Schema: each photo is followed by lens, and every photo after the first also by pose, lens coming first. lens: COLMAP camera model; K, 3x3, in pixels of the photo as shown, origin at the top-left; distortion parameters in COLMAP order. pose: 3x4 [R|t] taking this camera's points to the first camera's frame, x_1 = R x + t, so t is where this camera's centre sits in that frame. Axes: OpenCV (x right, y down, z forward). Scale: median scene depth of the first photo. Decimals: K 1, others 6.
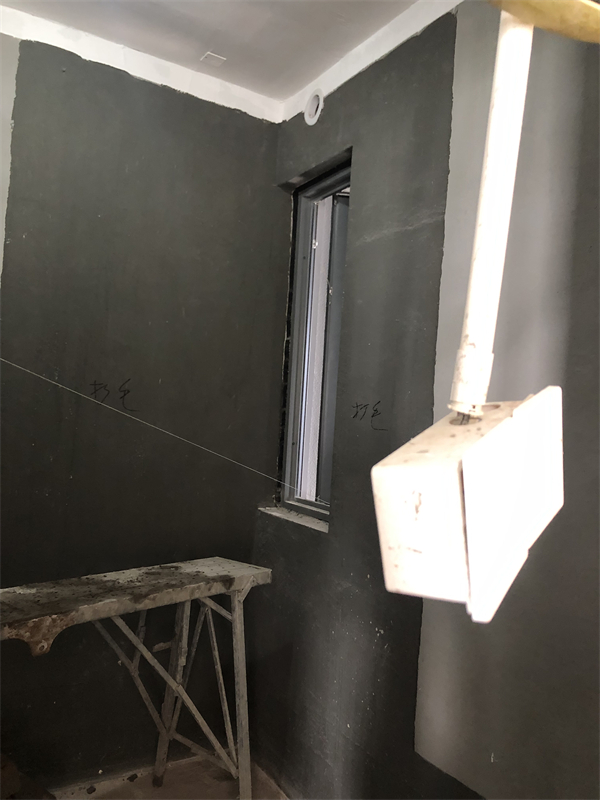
lens RADIAL K [[655.1, 0, 300.0], [0, 655.1, 400.0], [0, 0, 1]] dist [0.004480, 0.006065]
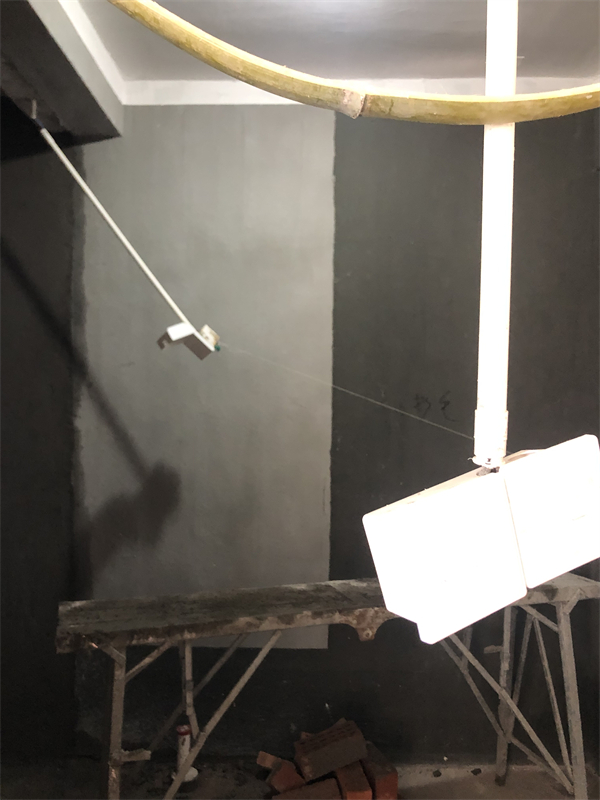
lens RADIAL K [[655.1, 0, 300.0], [0, 655.1, 400.0], [0, 0, 1]] dist [0.004480, 0.006065]
pose [[0.848389, -0.064517, -0.525427, 0.106082], [0.065256, 0.997721, -0.017143, -0.017281], [0.525336, -0.019743, 0.850666, -0.027589]]
